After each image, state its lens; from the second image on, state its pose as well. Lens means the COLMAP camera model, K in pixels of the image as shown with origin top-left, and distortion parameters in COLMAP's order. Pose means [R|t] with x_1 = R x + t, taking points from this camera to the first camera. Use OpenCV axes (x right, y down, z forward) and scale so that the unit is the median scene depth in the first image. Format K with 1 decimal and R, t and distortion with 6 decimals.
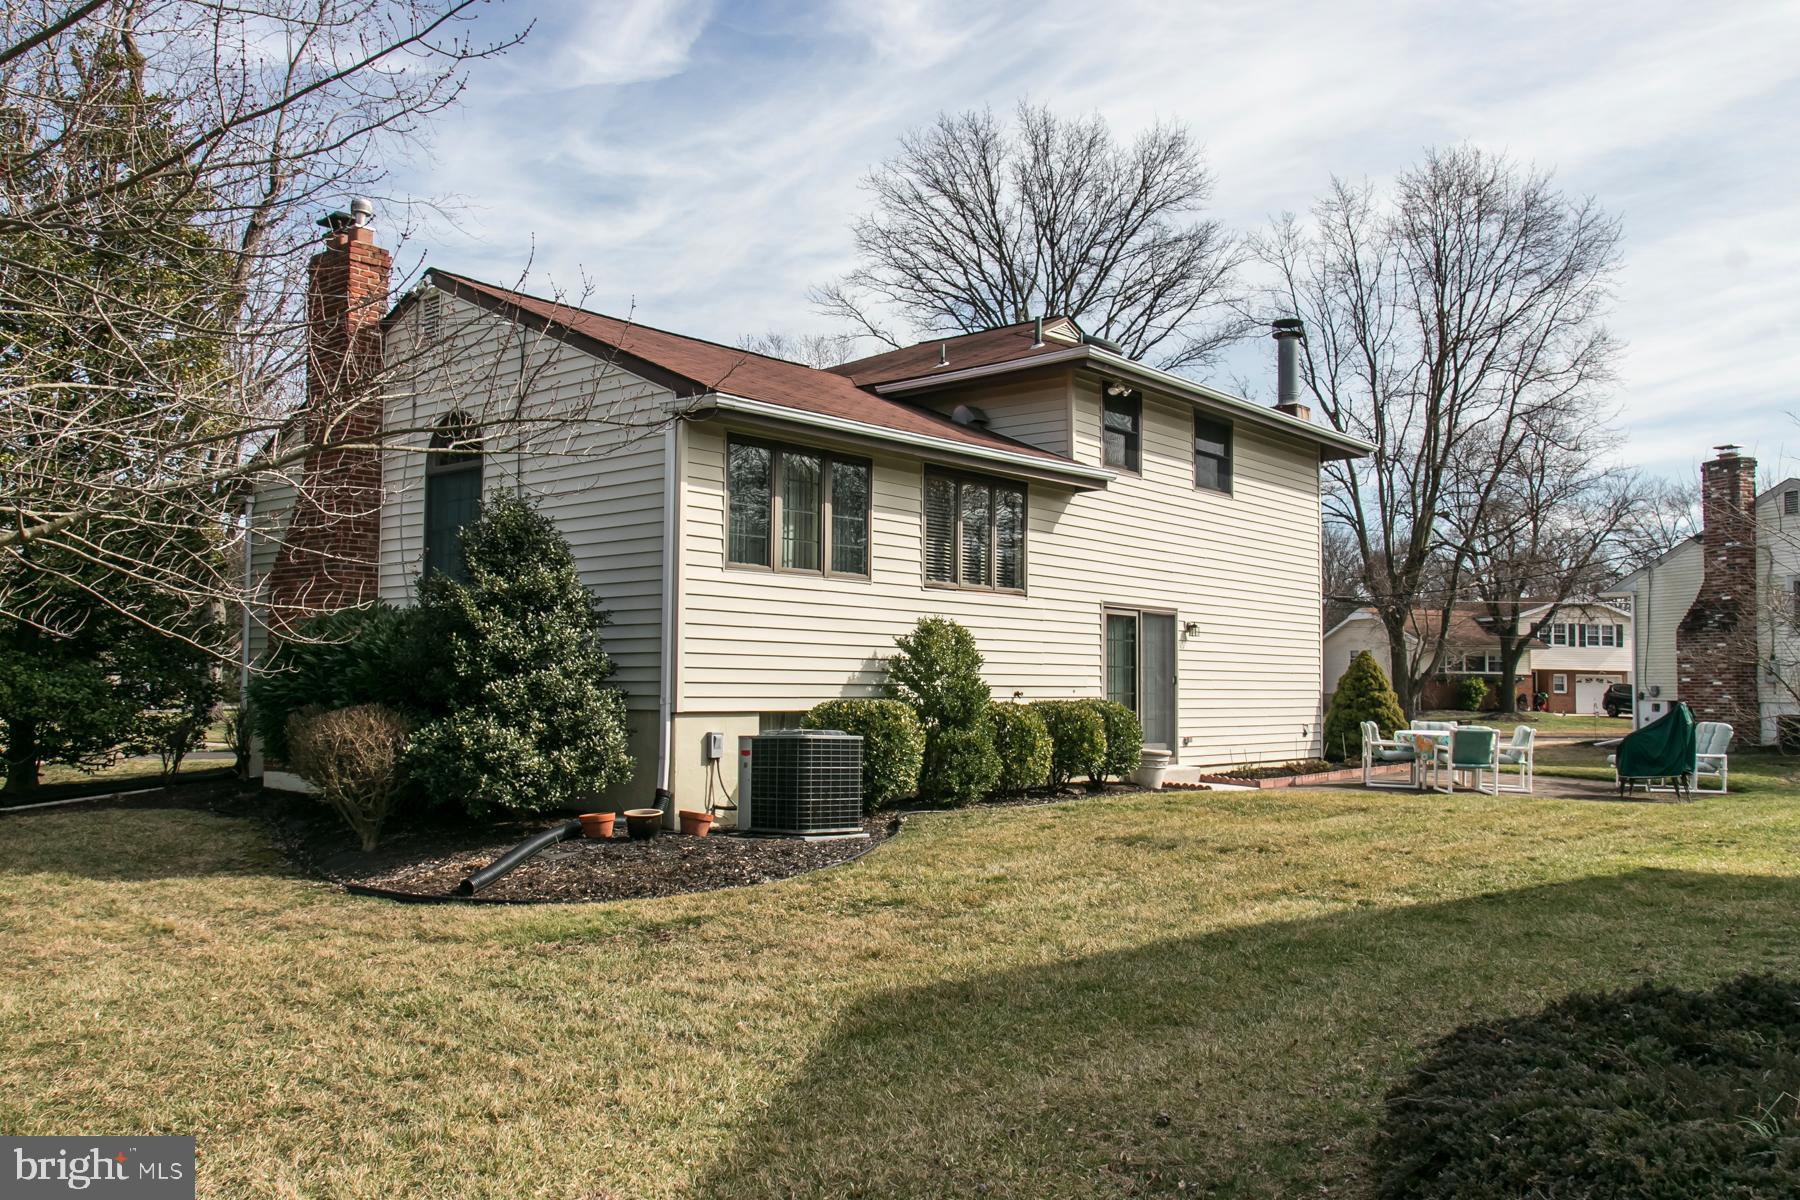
lens RADIAL K [[1416.9, 0, 900.0], [0, 1416.9, 600.0], [0, 0, 1]] dist [-0.010110, -0.001365]
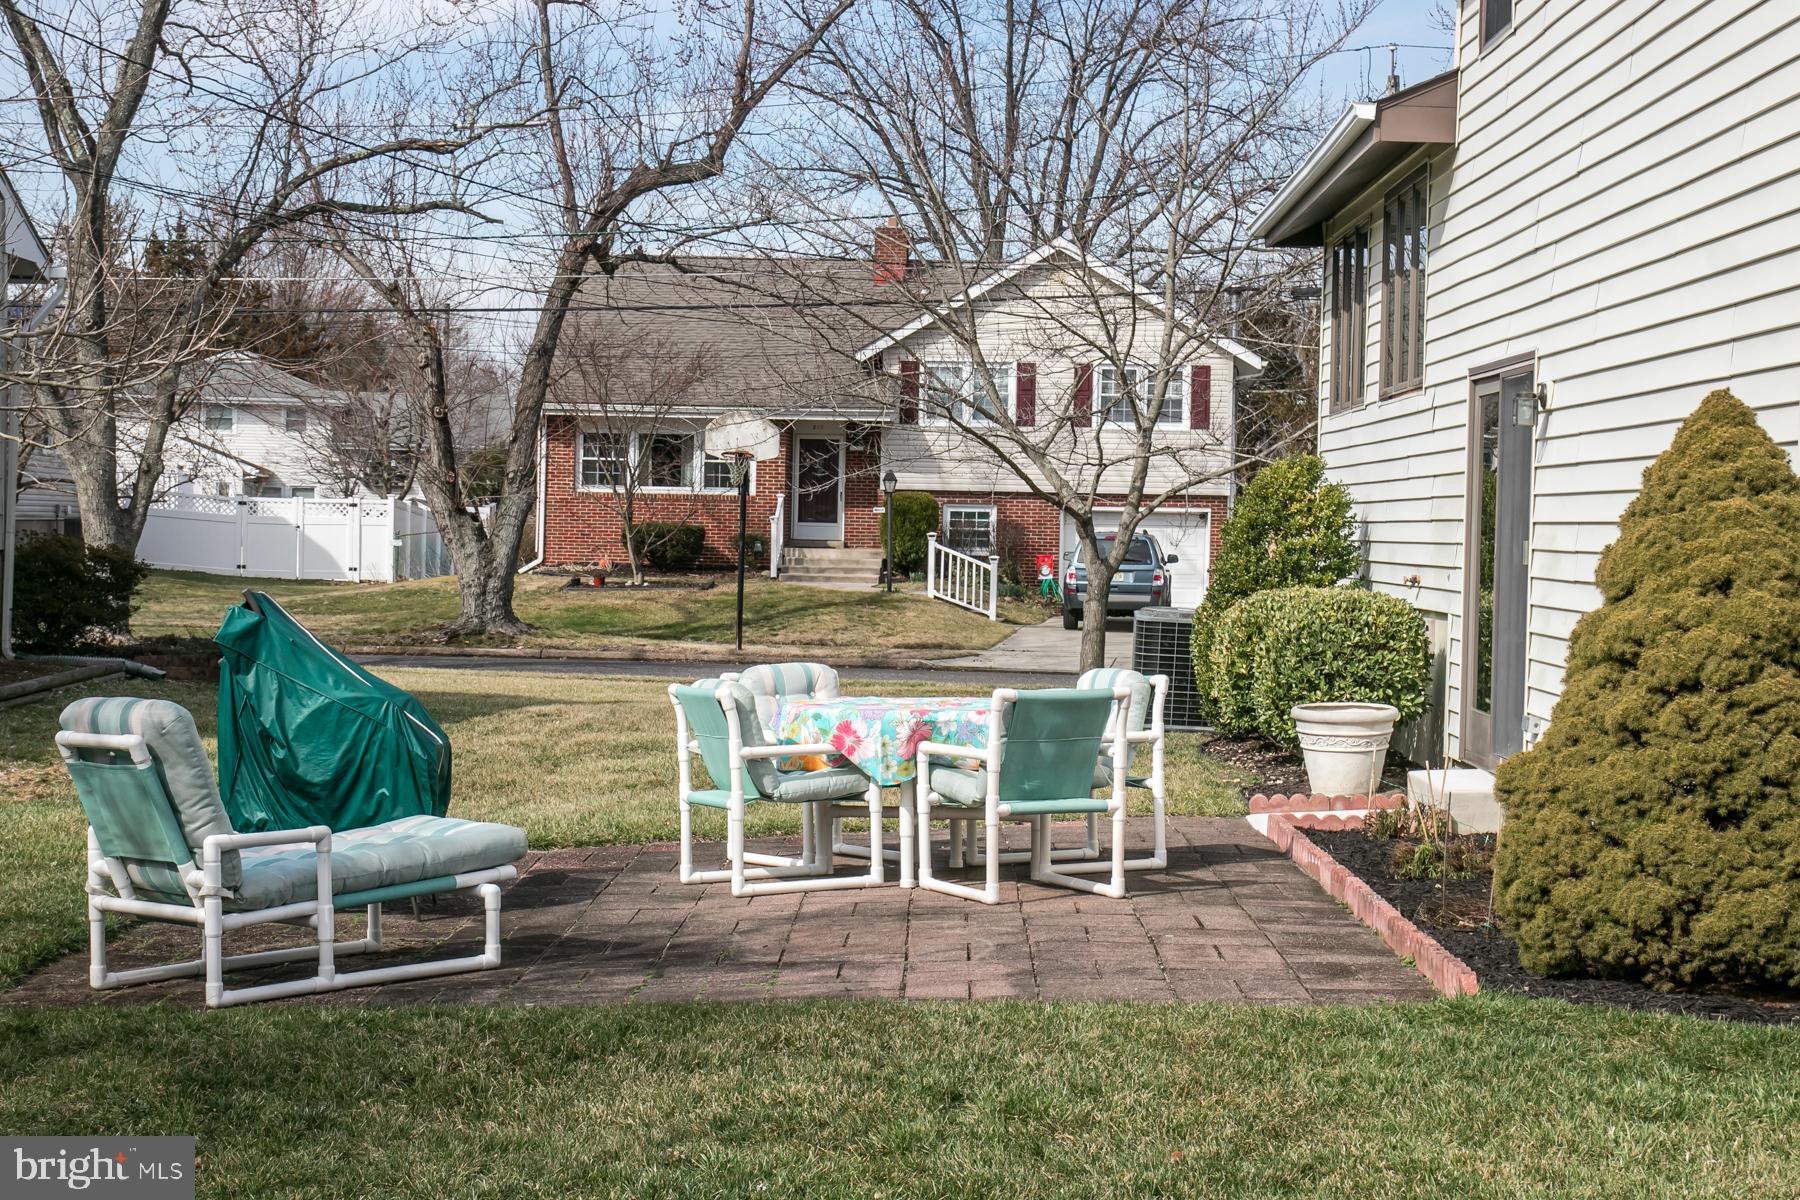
lens RADIAL K [[3036.4, 0, 900.0], [0, 3036.4, 600.0], [0, 0, 1]] dist [-0.070387, -0.037541]
pose [[-0.769094, 0.000198, -0.639136, 0.797615], [0.024522, 0.999273, -0.029199, 0.086026], [0.638666, -0.038130, -0.768539, 1.473934]]
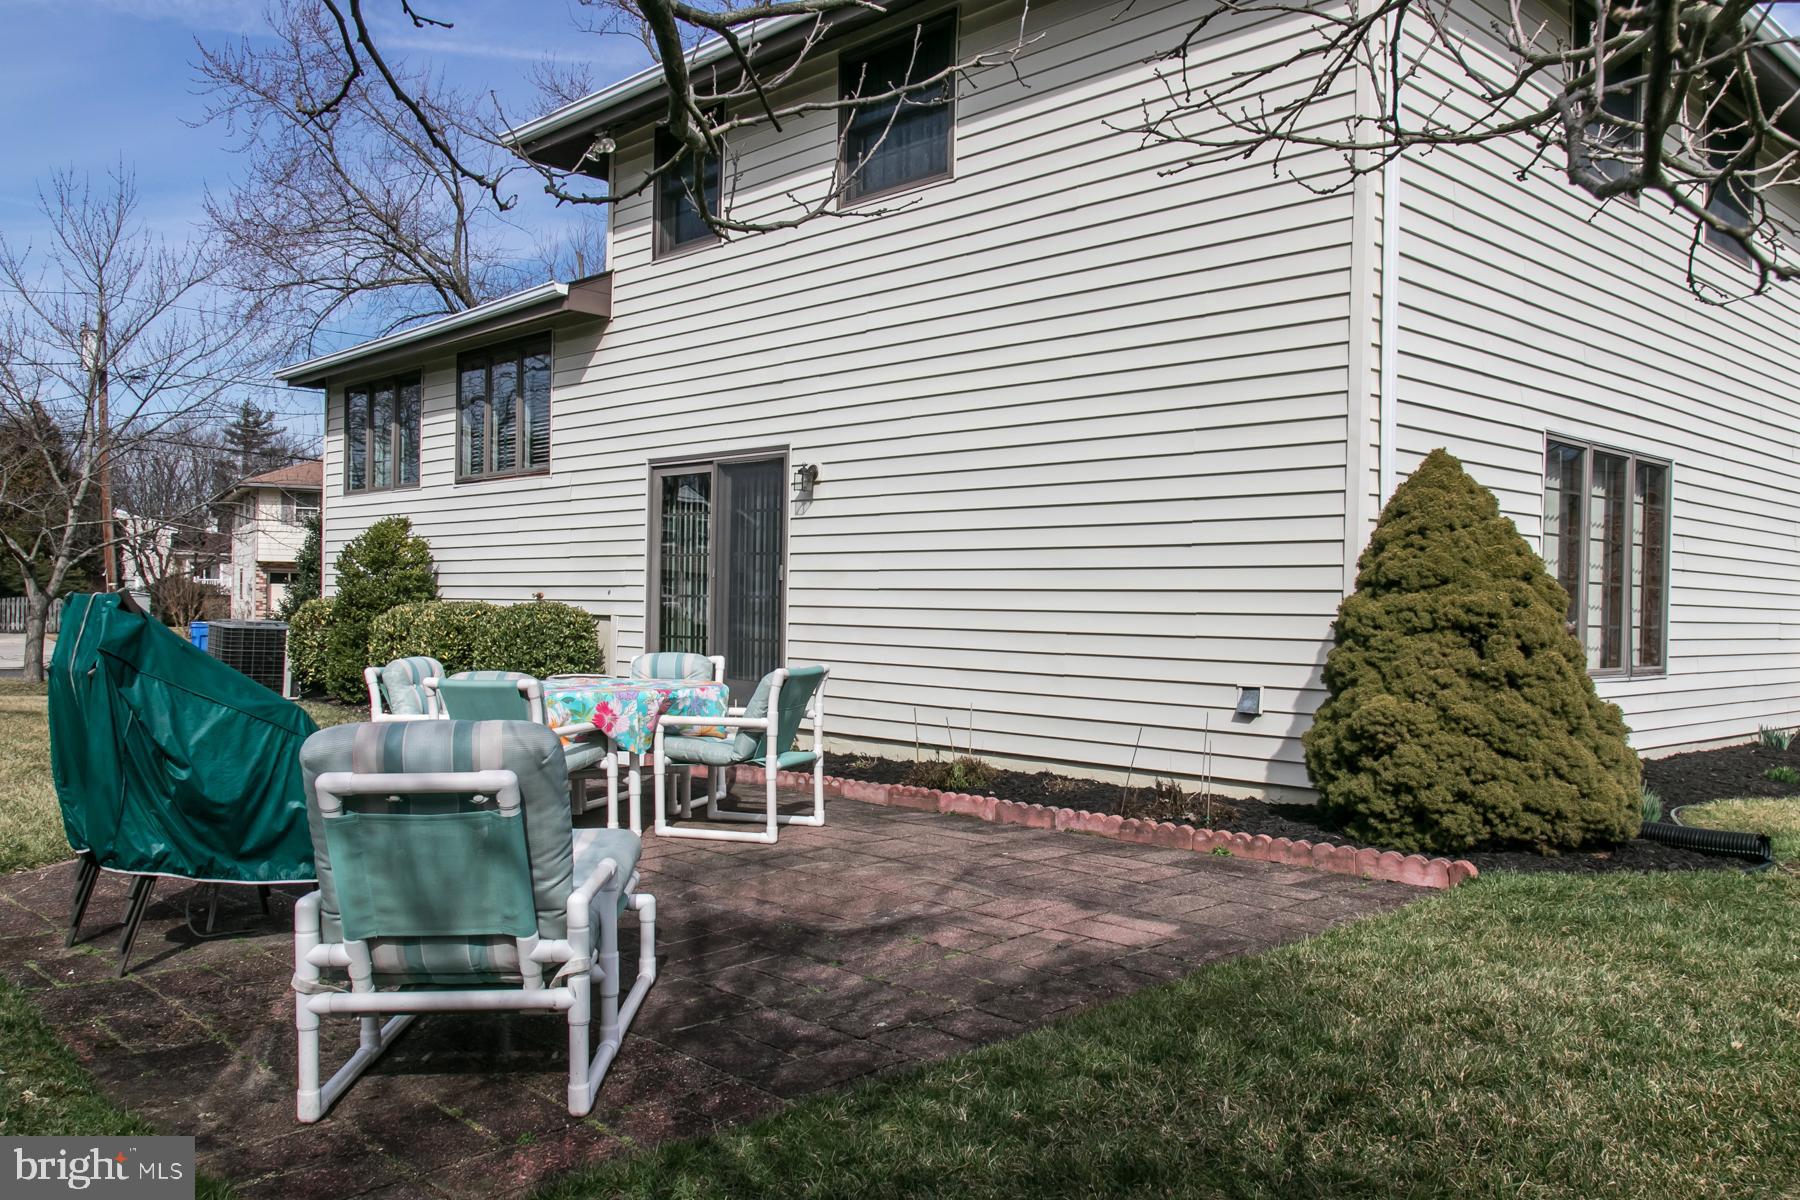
lens RADIAL K [[1416.9, 0, 900.0], [0, 1416.9, 600.0], [0, 0, 1]] dist [-0.010110, -0.001365]
pose [[-0.094866, -0.004982, -0.995478, 0.744237], [0.053347, 0.998525, -0.010081, 0.074904], [0.994060, -0.054062, -0.094460, 1.092954]]
